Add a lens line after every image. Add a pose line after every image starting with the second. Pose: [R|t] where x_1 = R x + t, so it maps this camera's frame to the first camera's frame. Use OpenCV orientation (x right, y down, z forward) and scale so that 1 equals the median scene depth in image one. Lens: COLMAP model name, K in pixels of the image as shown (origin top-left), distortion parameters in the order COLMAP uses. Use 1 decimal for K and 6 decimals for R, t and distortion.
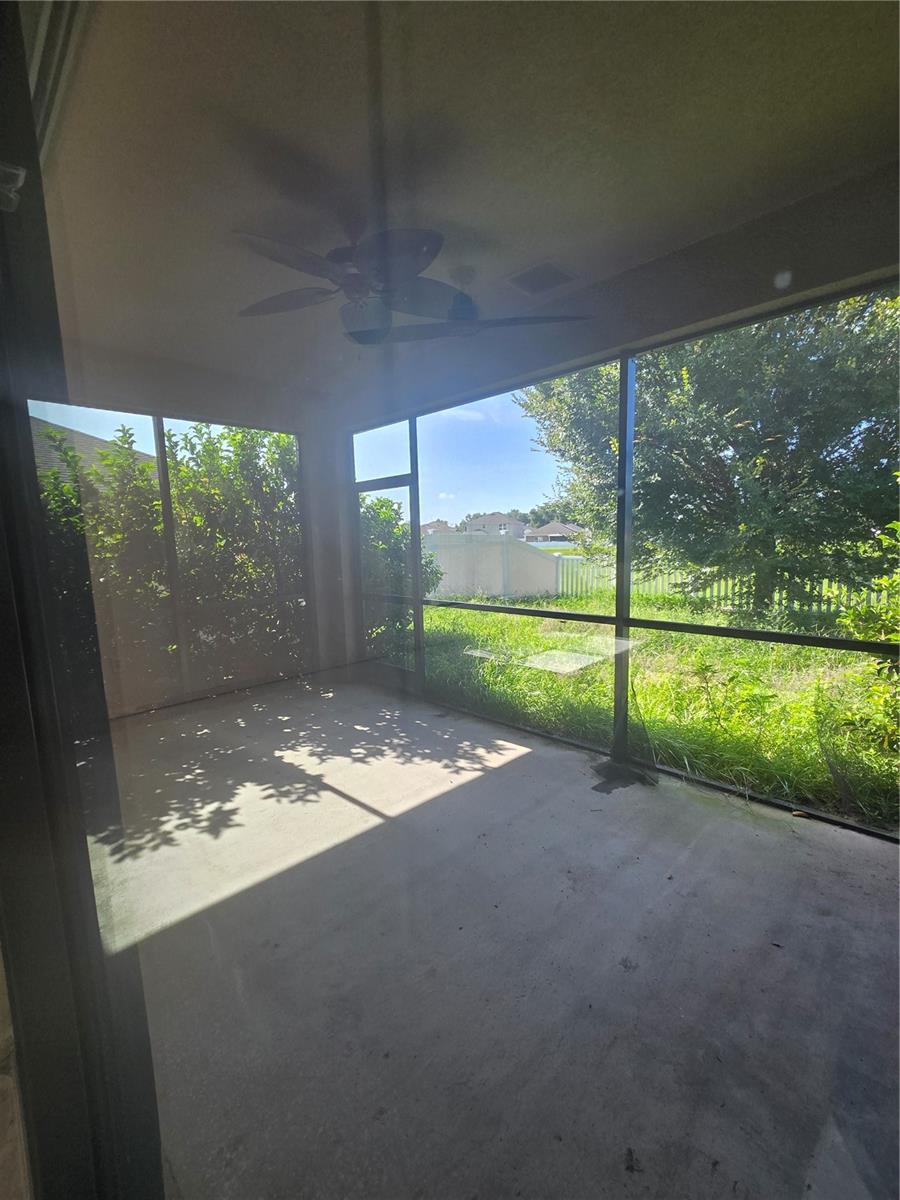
lens RADIAL K [[488.6, 0, 445.4], [0, 488.6, 603.9], [0, 0, 1]] dist [-0.003107, 0.002059]
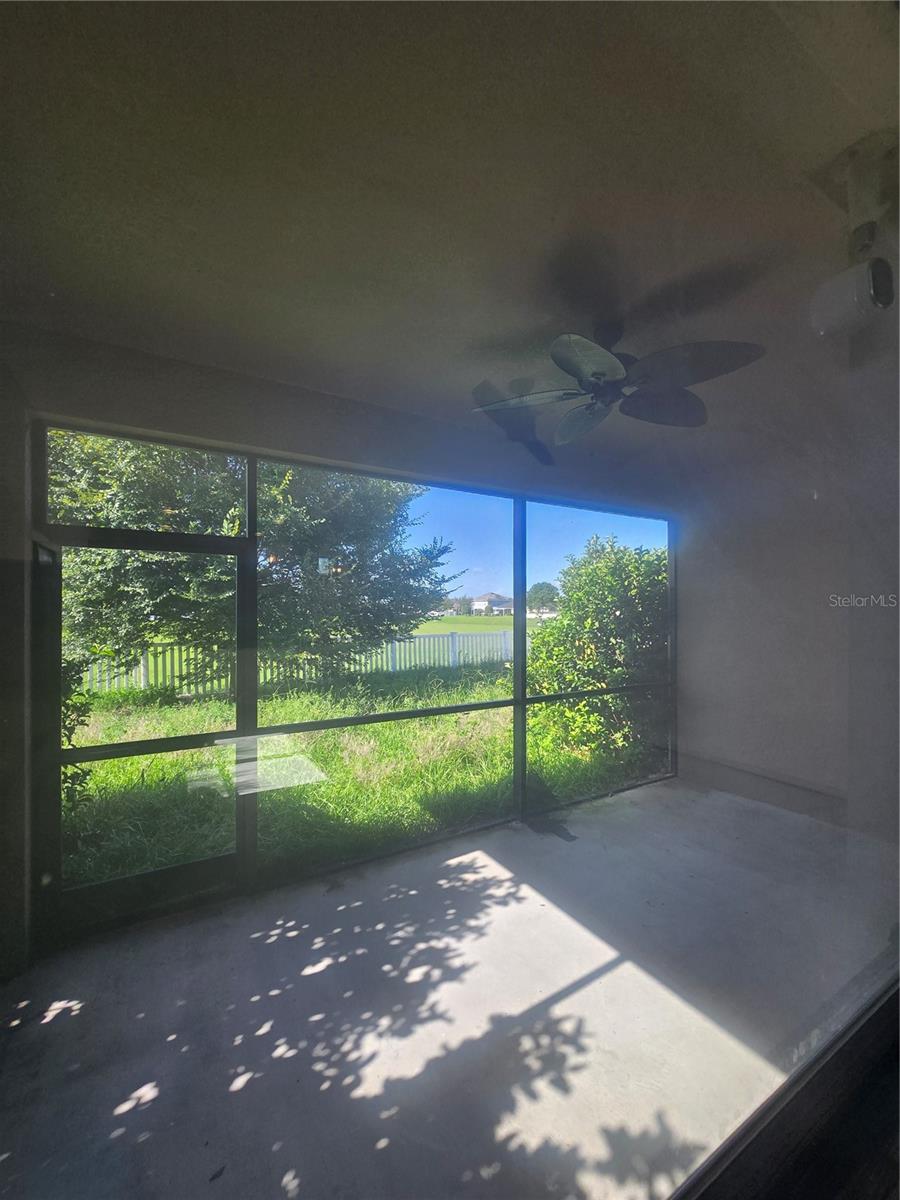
lens RADIAL K [[488.6, 0, 445.1], [0, 488.6, 604.2], [0, 0, 1]] dist [-0.003107, 0.002059]
pose [[0.275092, 0.035079, 0.960778, -0.841339], [0.121090, 0.990112, -0.070821, -0.140604], [-0.953762, 0.135823, 0.268125, 0.752482]]
